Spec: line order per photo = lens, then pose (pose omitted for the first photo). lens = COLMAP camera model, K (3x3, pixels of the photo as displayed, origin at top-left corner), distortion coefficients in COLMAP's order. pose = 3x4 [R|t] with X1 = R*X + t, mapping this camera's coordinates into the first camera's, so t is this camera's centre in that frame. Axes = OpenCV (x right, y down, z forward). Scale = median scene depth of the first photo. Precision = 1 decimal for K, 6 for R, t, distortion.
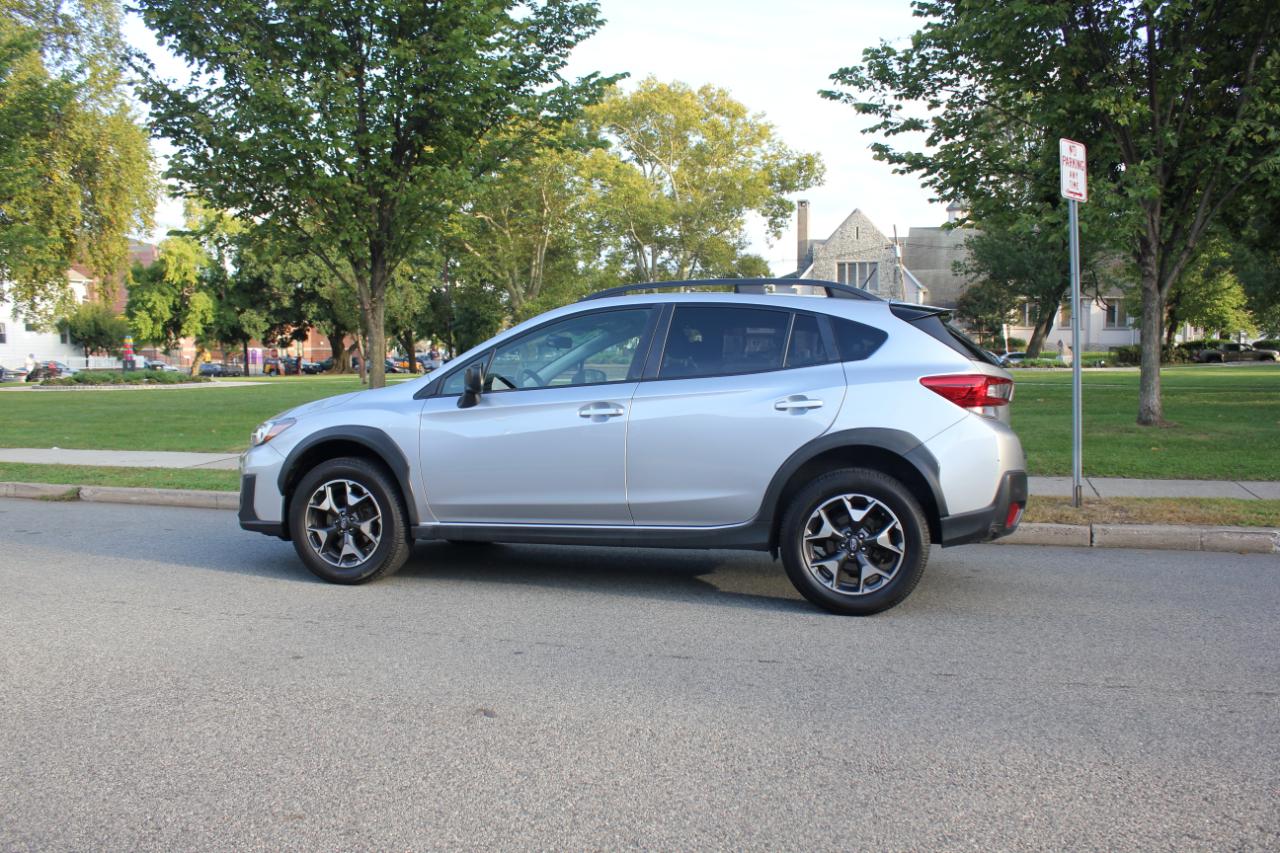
lens RADIAL K [[1323.4, 0, 636.0], [0, 1323.4, 429.1], [0, 0, 1]] dist [-0.172870, 0.219578]
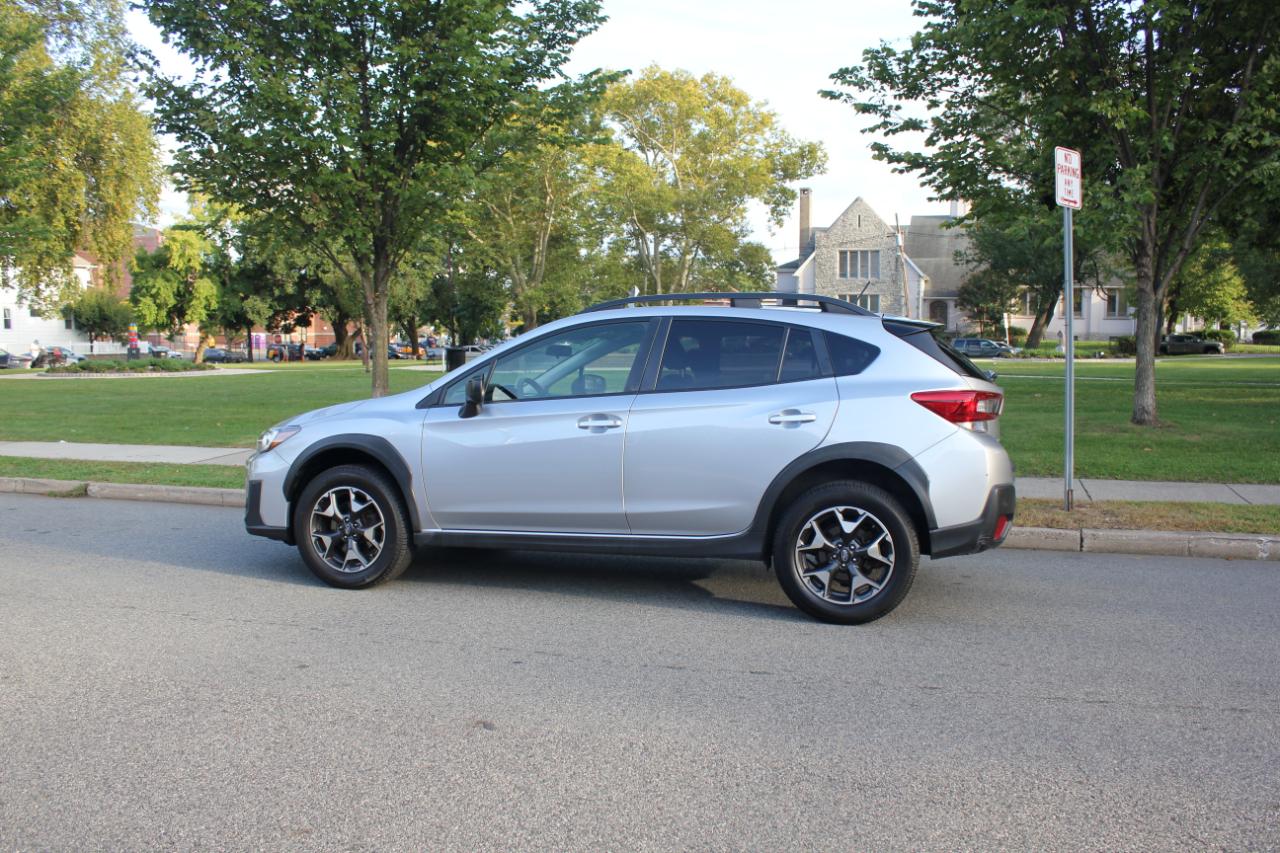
lens RADIAL K [[1330.2, 0, 637.0], [0, 1330.2, 425.0], [0, 0, 1]] dist [-0.176169, 0.230817]
pose [[0.999989, 0.003970, -0.002313, 0.003159], [-0.003930, 0.999844, 0.017191, -0.017937], [0.002381, -0.017182, 0.999850, -0.016784]]
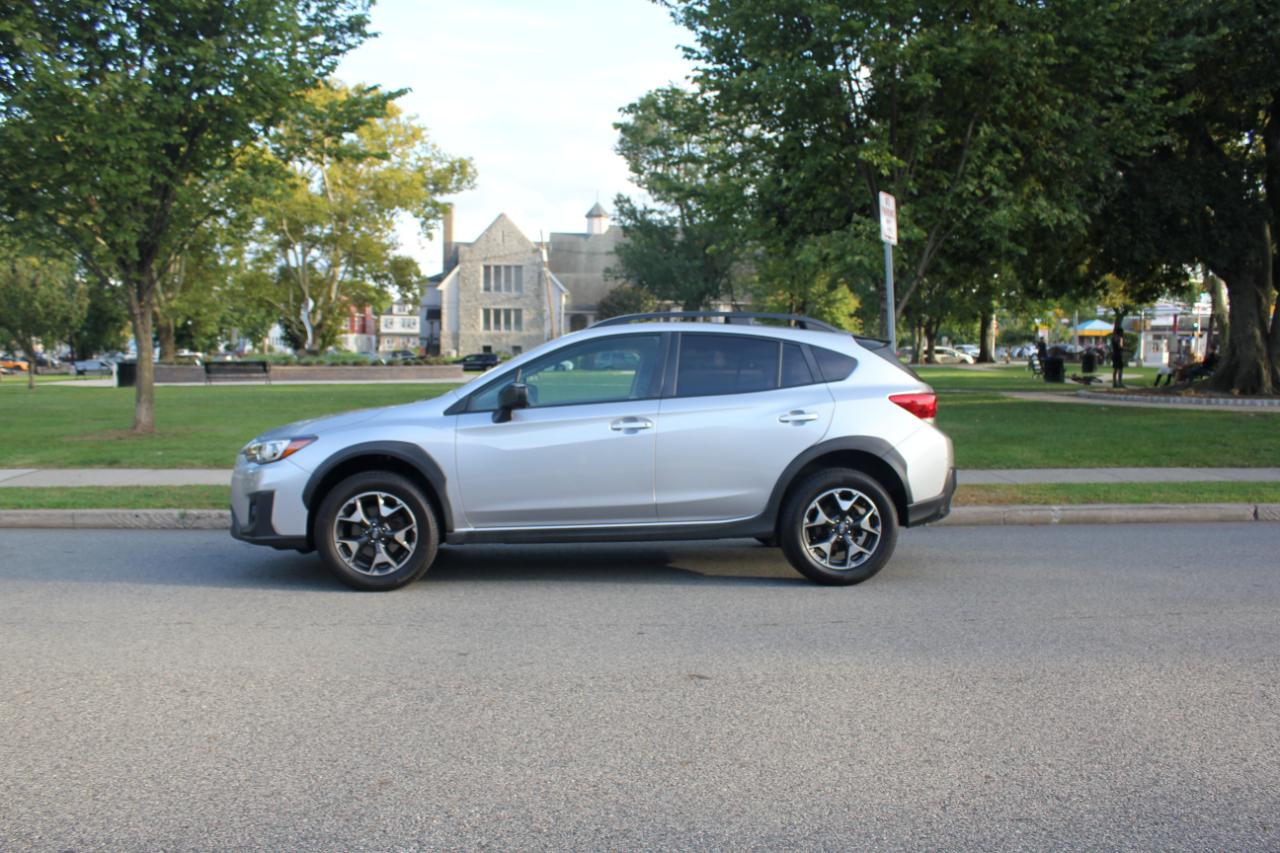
lens RADIAL K [[1414.9, 0, 640.6], [0, 1414.9, 426.9], [0, 0, 1]] dist [-0.165424, 0.285419]
pose [[0.911037, -0.016191, 0.412007, -0.322892], [0.014419, 0.999869, 0.007408, -0.012660], [-0.412073, -0.000808, 0.911150, -0.081306]]
